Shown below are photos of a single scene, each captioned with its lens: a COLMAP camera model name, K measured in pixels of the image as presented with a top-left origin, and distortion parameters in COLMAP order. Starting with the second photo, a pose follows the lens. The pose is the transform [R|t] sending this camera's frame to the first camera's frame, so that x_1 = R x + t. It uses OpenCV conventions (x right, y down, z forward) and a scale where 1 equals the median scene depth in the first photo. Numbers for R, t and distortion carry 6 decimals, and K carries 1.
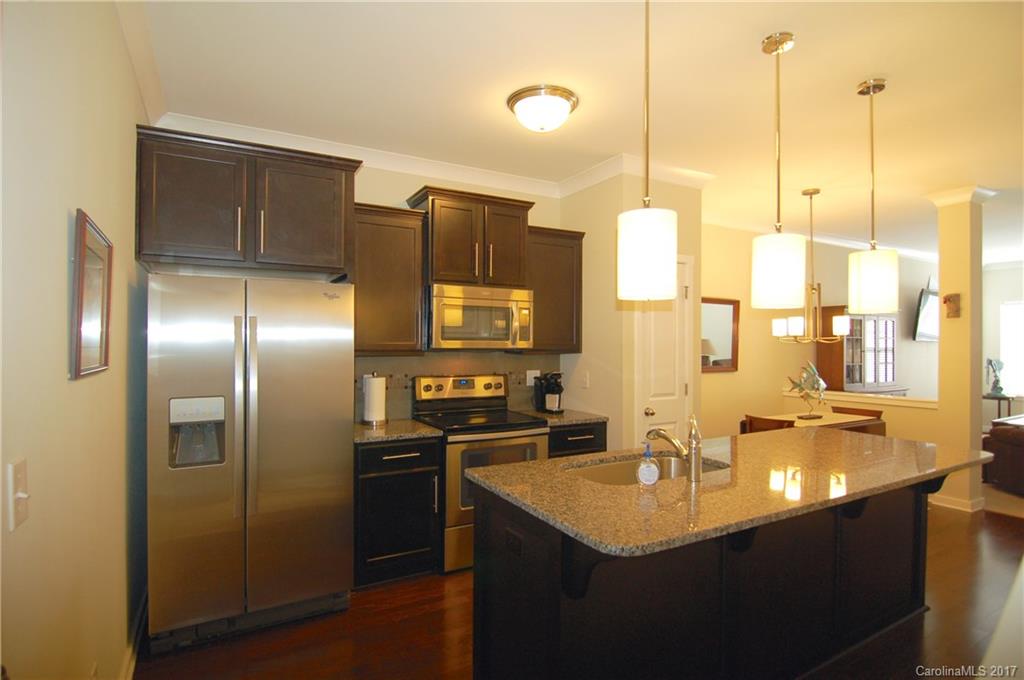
lens RADIAL K [[527.3, 0, 508.5], [0, 527.3, 342.1], [0, 0, 1]] dist [-0.004299, -0.002109]
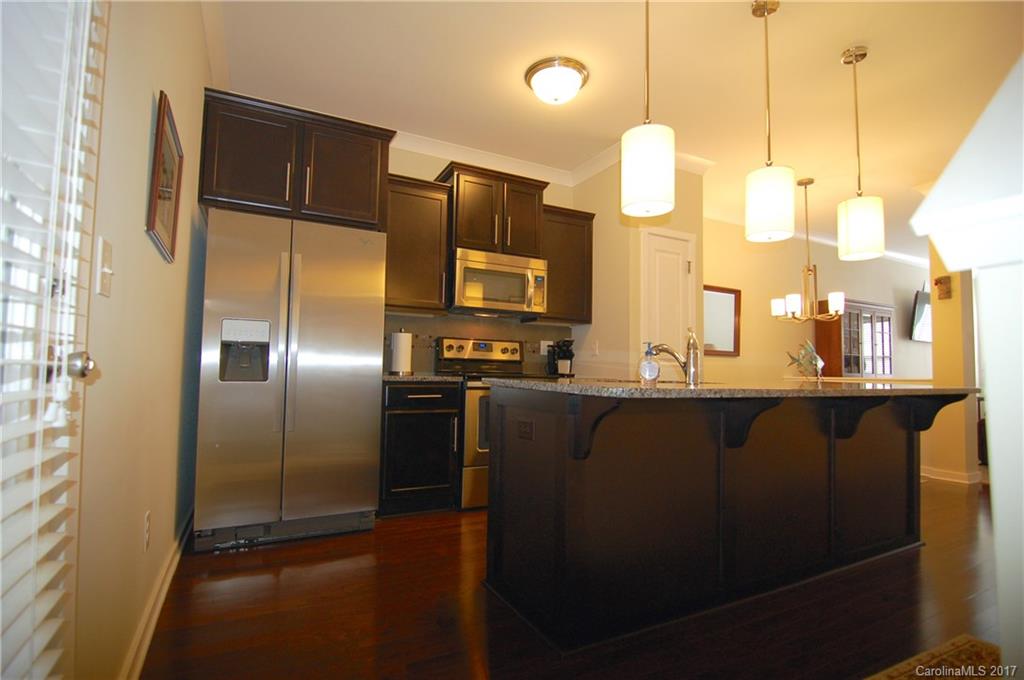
lens RADIAL K [[492.0, 0, 507.3], [0, 492.0, 341.4], [0, 0, 1]] dist [-0.005845, -0.001350]
pose [[0.999198, 0.012398, -0.038070, 0.005330], [-0.014450, 0.998431, -0.054105, 0.147224], [0.037339, 0.054612, 0.997809, -0.018047]]
